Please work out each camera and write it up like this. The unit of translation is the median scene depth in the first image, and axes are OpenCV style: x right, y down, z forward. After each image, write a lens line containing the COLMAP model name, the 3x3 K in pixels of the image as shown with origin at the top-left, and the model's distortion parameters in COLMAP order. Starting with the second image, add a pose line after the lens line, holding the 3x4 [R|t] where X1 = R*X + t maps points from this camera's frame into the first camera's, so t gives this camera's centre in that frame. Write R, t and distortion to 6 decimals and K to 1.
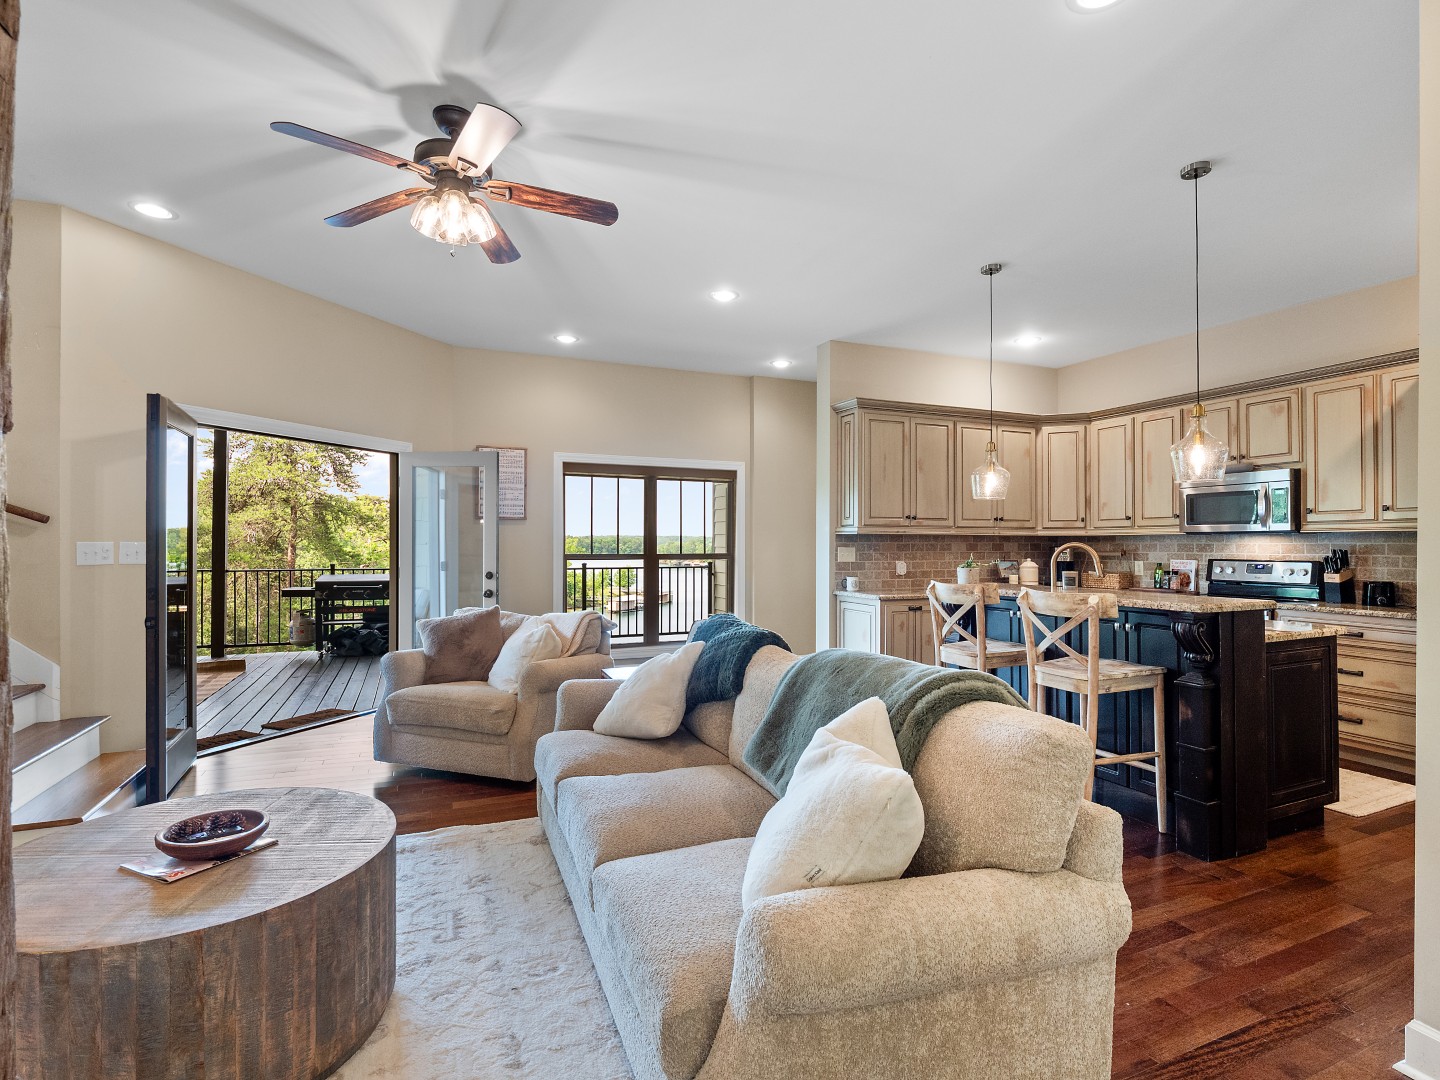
lens RADIAL K [[704.9, 0, 715.3], [0, 704.9, 541.4], [0, 0, 1]] dist [-0.007951, -0.004721]
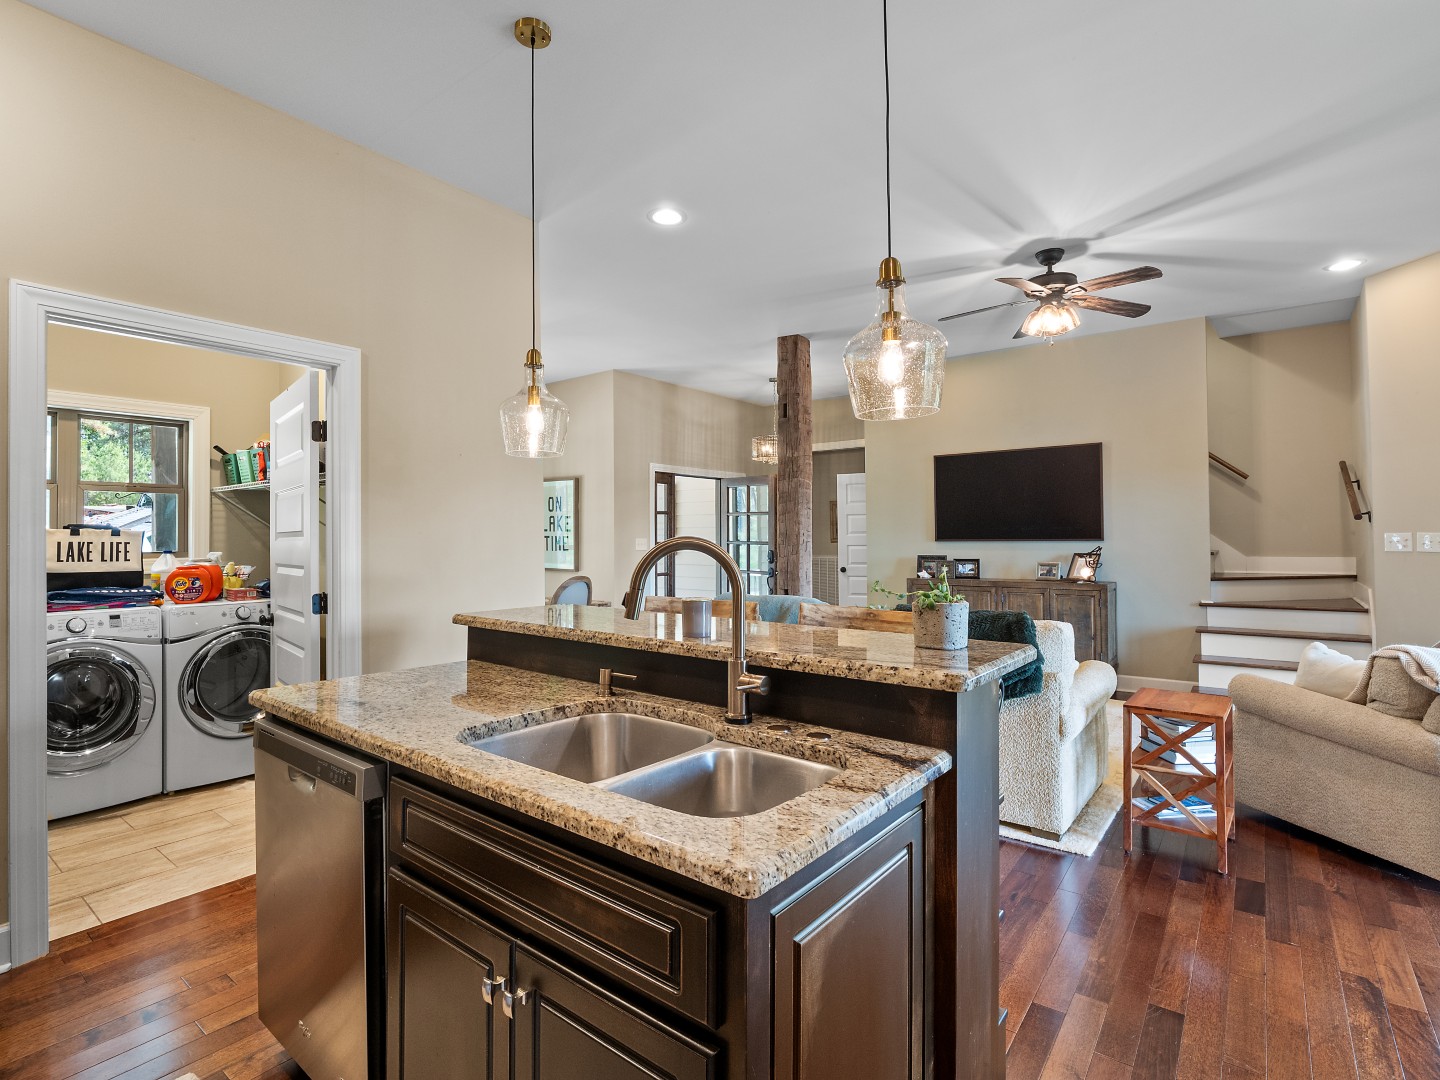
lens RADIAL K [[704.9, 0, 722.8], [0, 704.9, 528.5], [0, 0, 1]] dist [-0.007951, -0.004721]
pose [[-0.867829, -0.002708, -0.496855, 0.511415], [0.008078, 0.999776, -0.019558, 0.005032], [0.496797, -0.020987, -0.867613, 1.011131]]
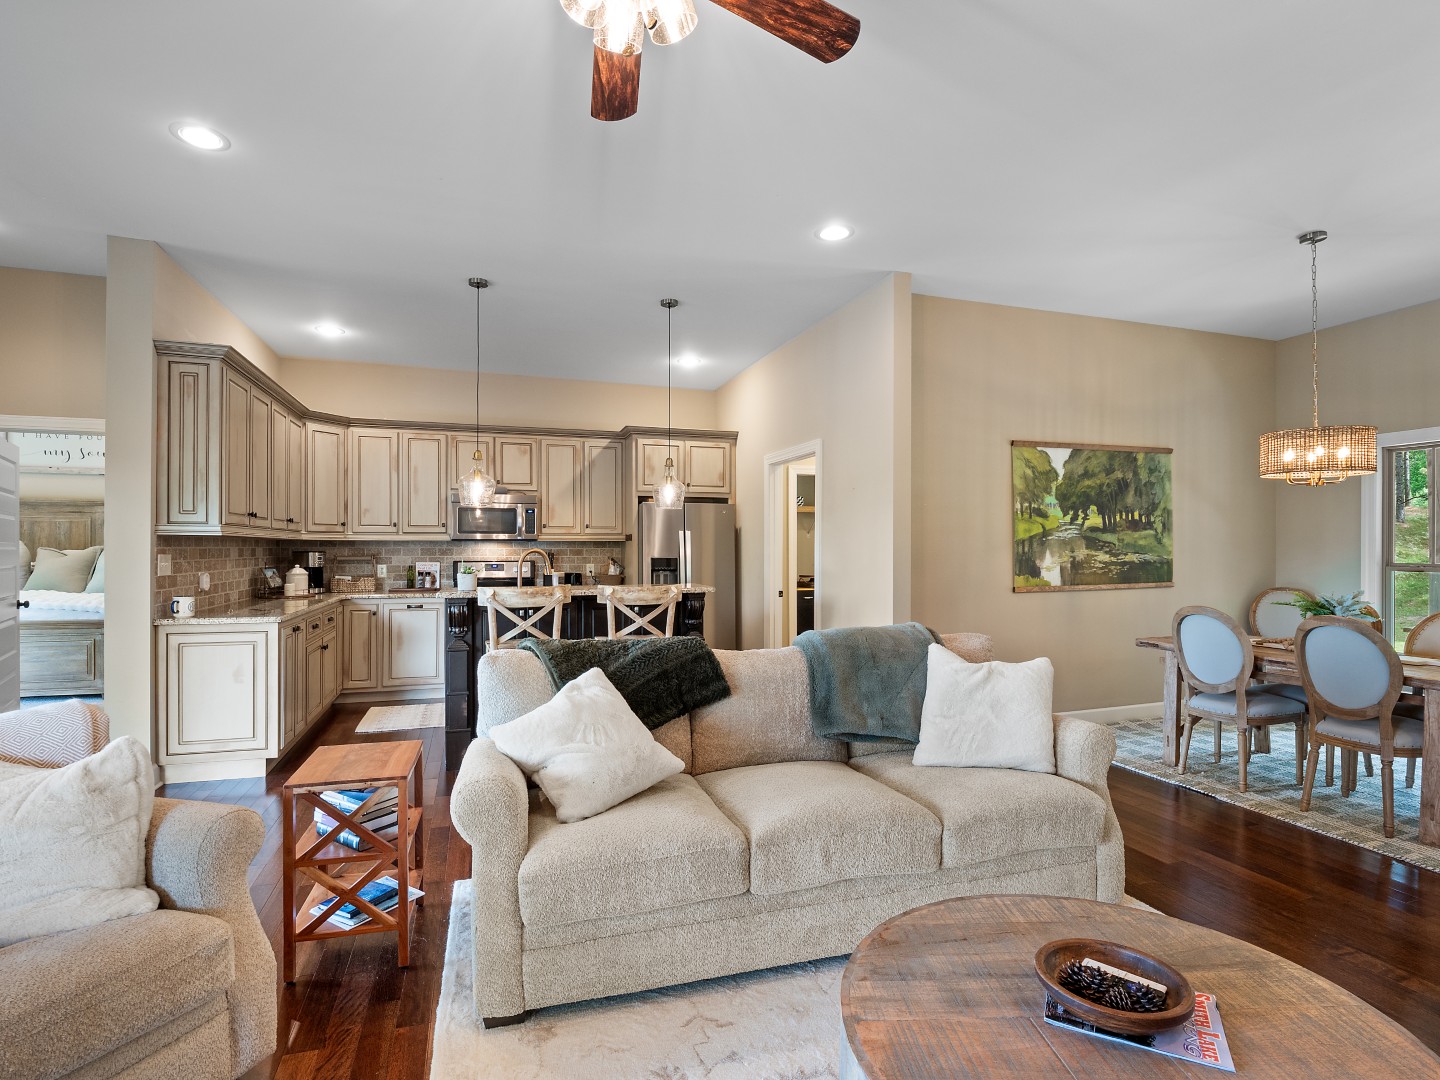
lens RADIAL K [[704.9, 0, 714.2], [0, 704.9, 550.1], [0, 0, 1]] dist [-0.007951, -0.004721]
pose [[0.079100, -0.004129, 0.996858, -0.486042], [-0.005674, 0.999973, 0.004593, -0.001986], [-0.996851, -0.006019, 0.079075, 0.456008]]
